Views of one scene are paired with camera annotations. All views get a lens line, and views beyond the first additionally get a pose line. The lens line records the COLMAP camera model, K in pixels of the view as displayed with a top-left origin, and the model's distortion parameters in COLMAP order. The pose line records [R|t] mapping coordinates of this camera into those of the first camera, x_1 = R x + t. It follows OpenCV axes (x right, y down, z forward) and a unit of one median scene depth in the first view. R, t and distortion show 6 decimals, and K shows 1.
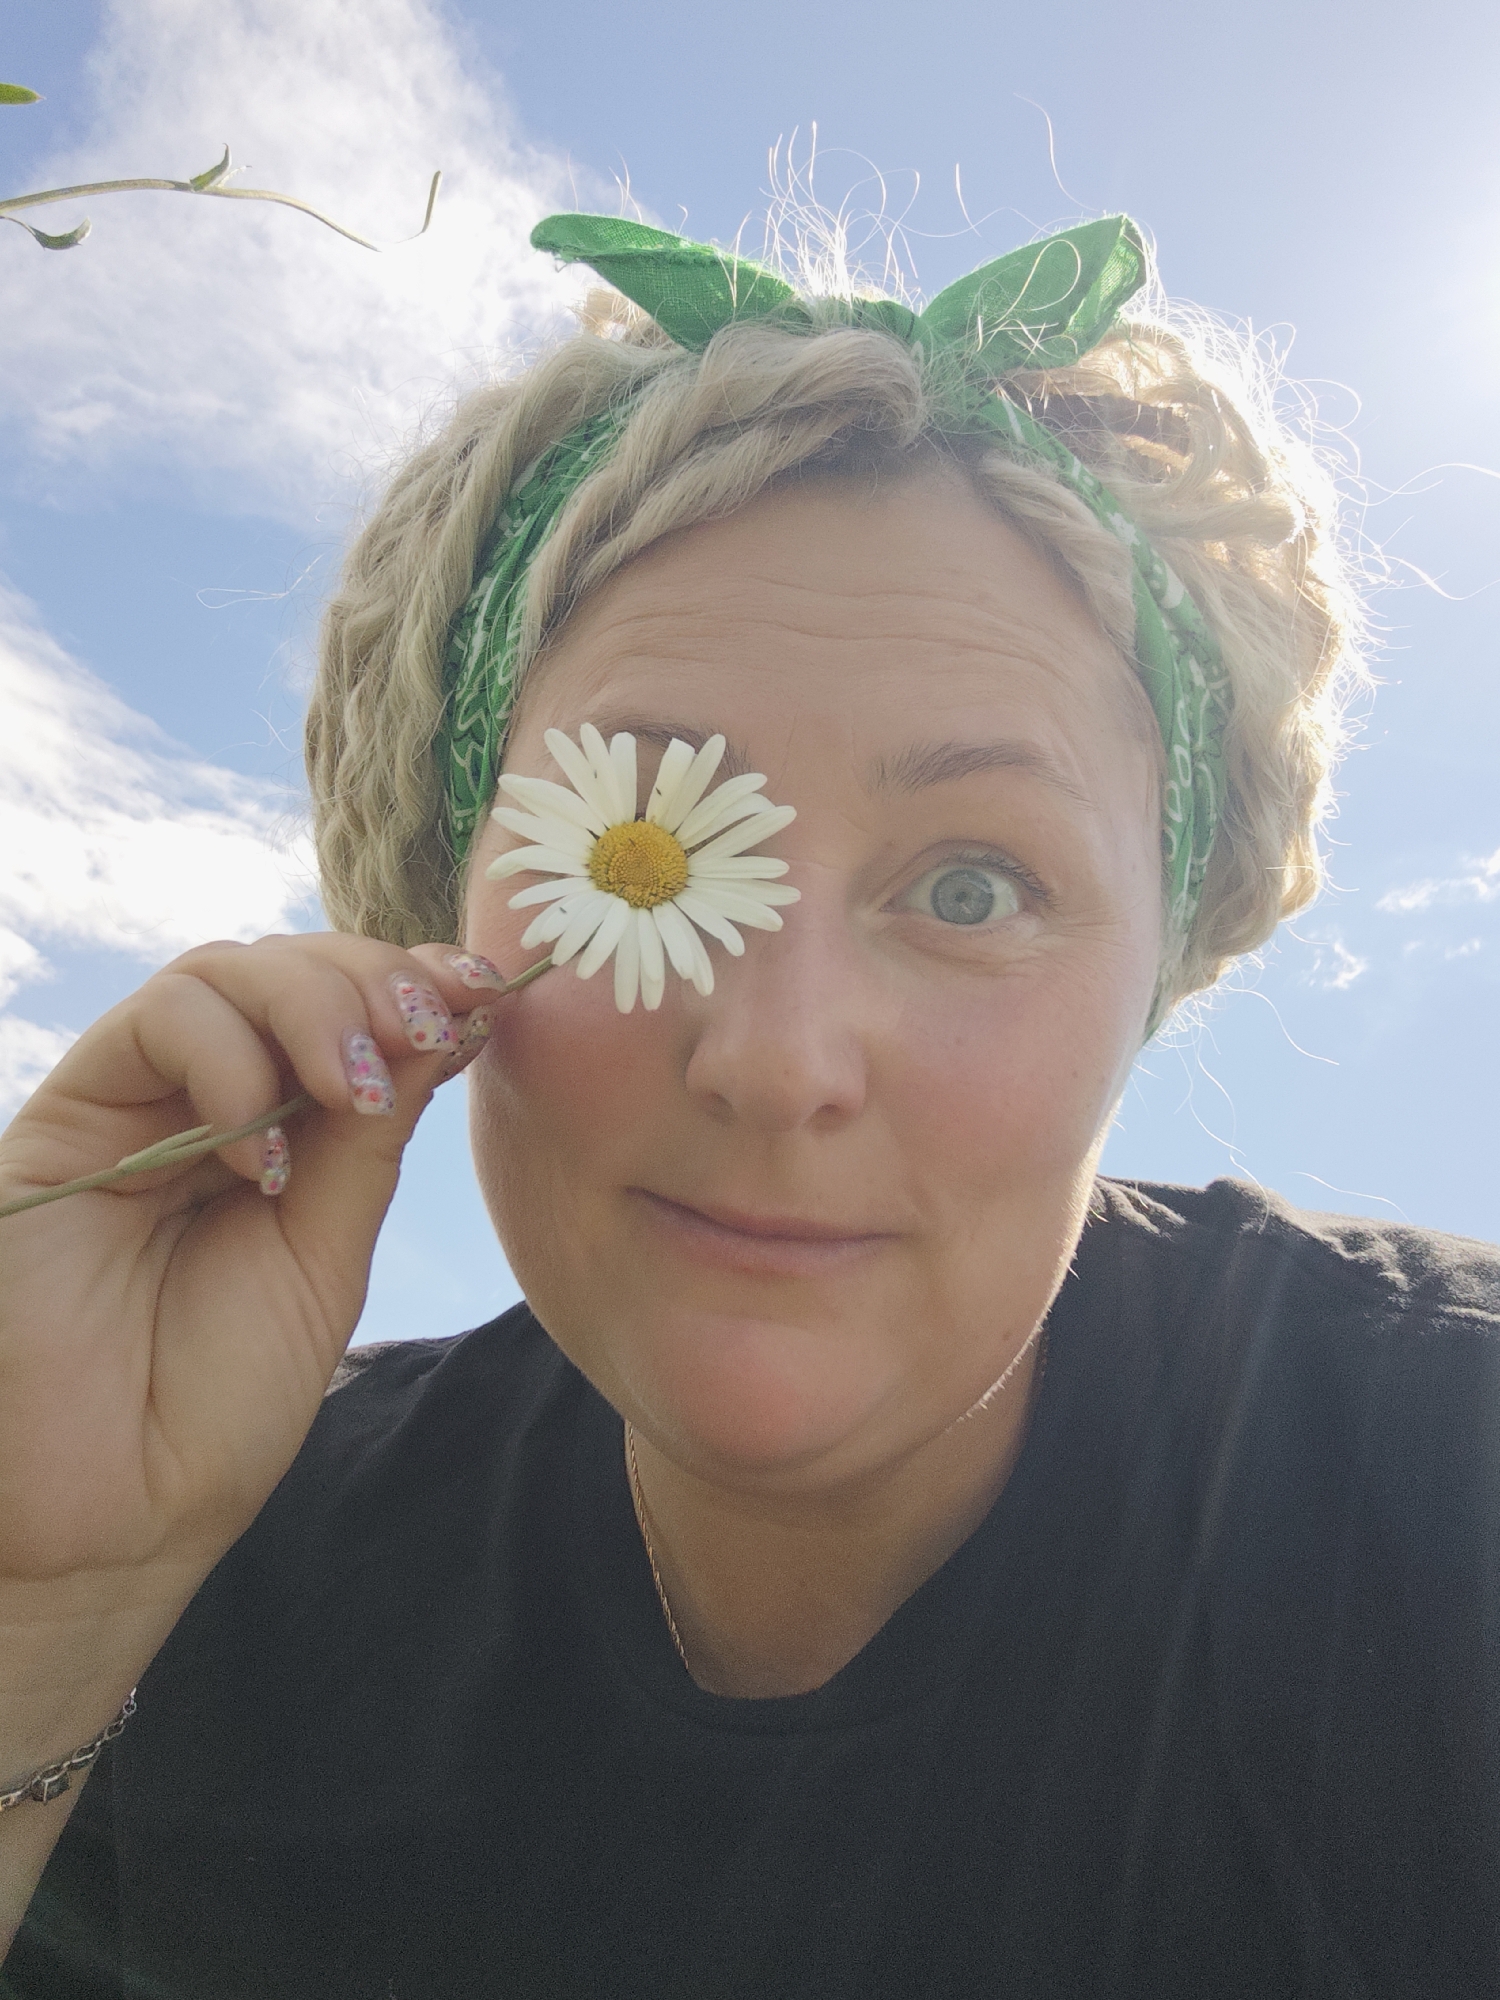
lens RADIAL K [[1216.0, 0, 750.7], [0, 1216.0, 990.1], [0, 0, 1]] dist [-0.002923, -0.001128]
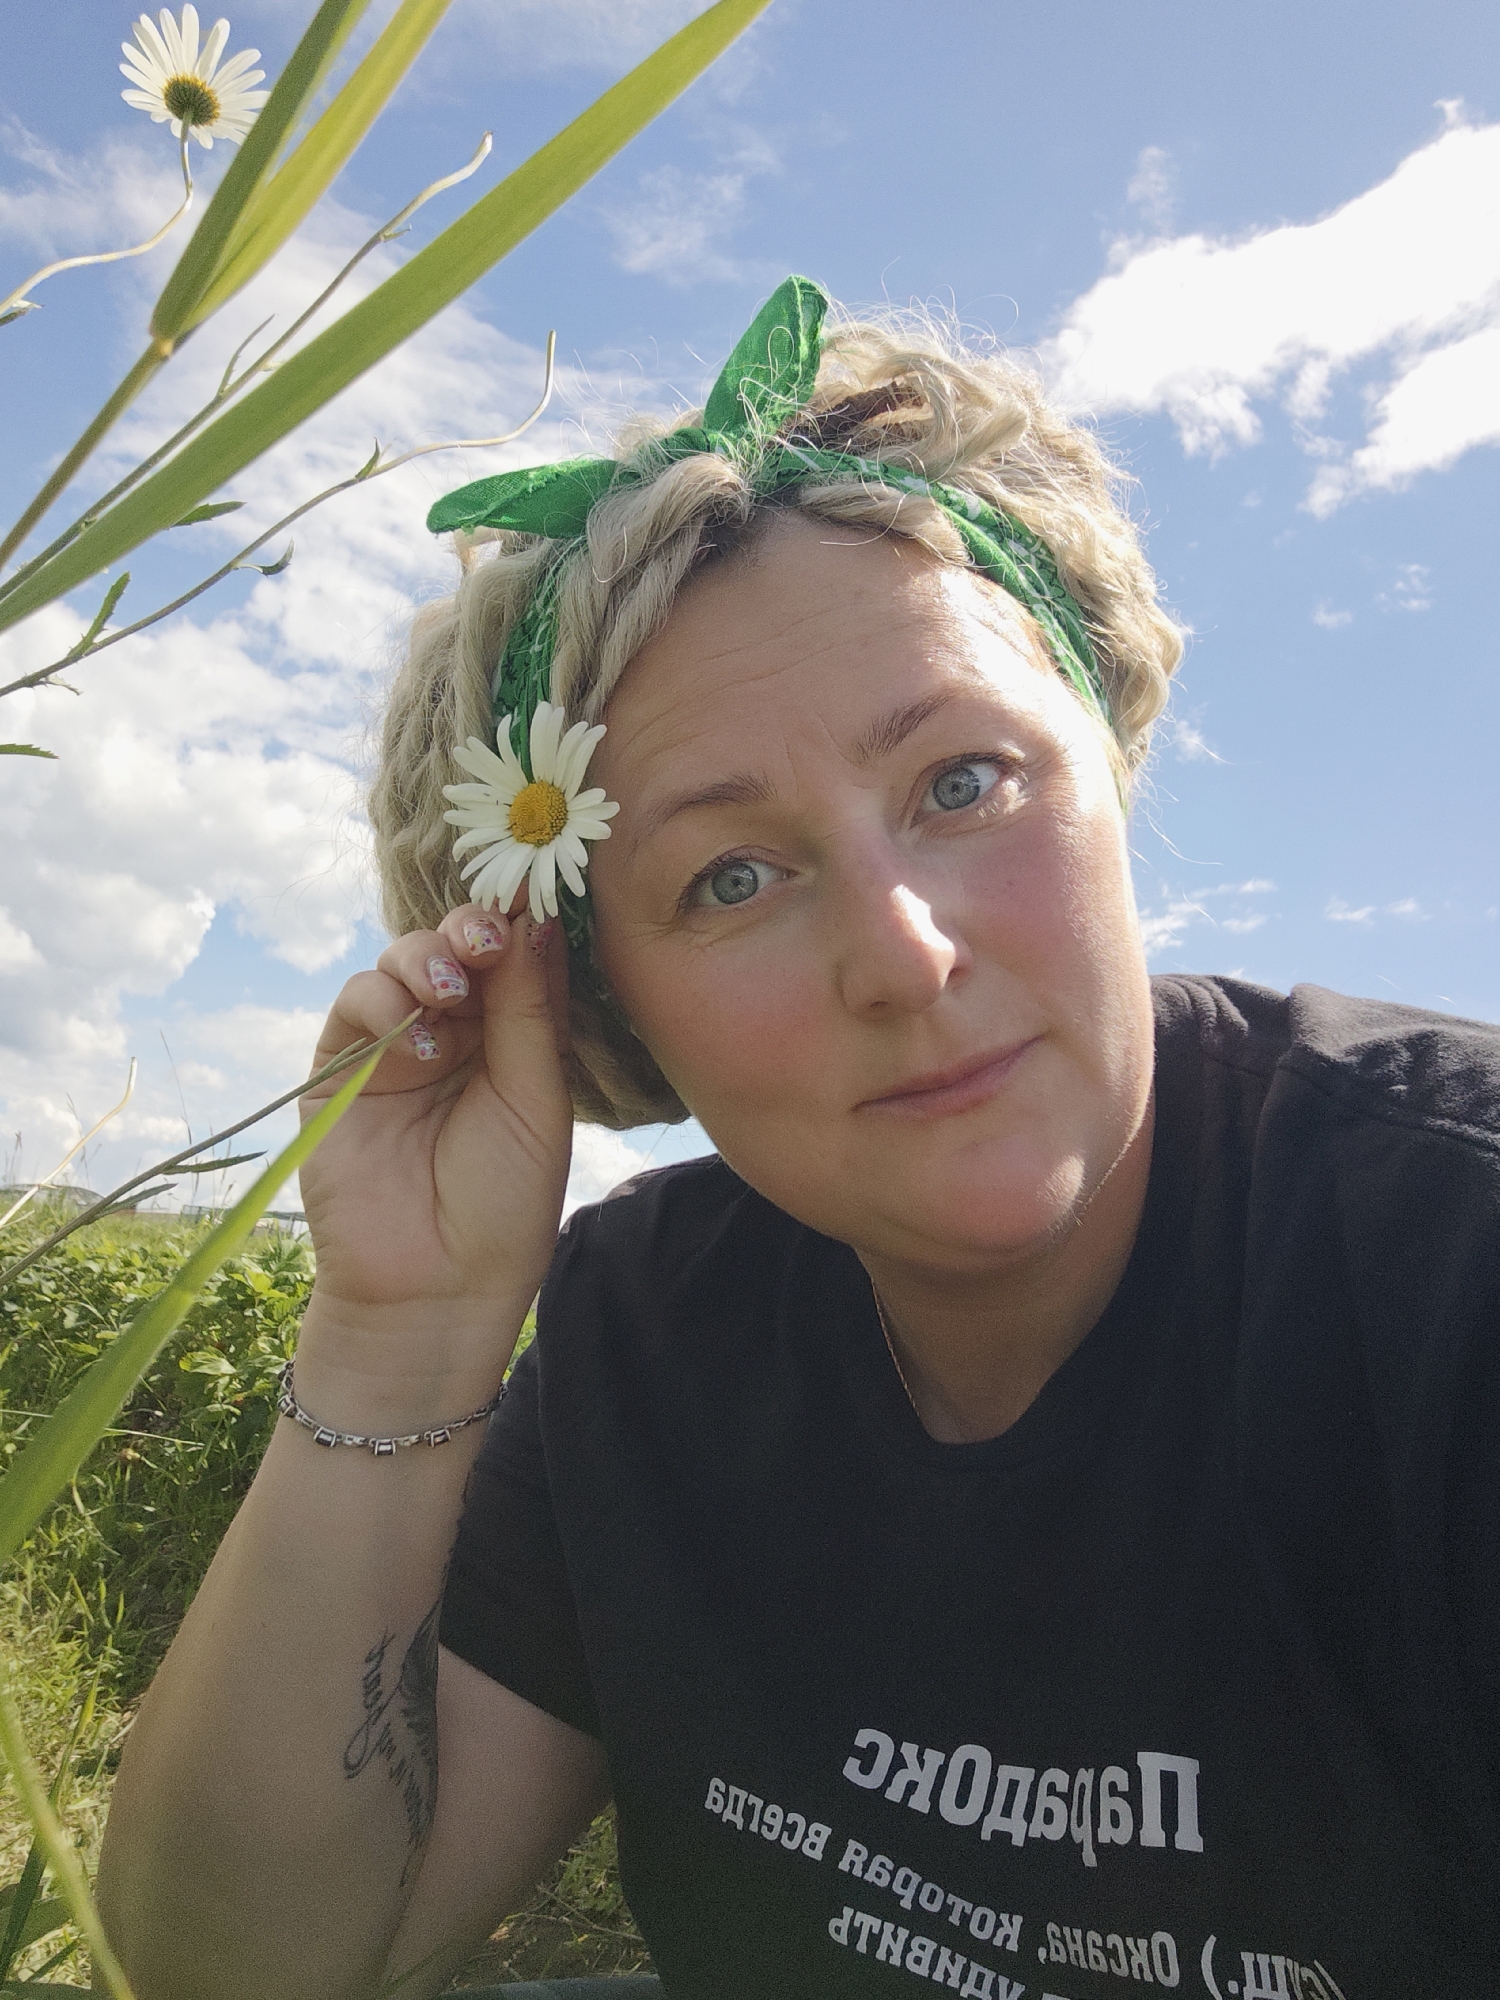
lens RADIAL K [[1216.0, 0, 755.2], [0, 1216.0, 1006.6], [0, 0, 1]] dist [-0.002923, -0.001128]
pose [[0.858999, -0.511953, 0.005028, -0.133198], [0.511959, 0.859010, 0.000272, 0.014023], [-0.004458, 0.002341, 0.999987, -0.300037]]
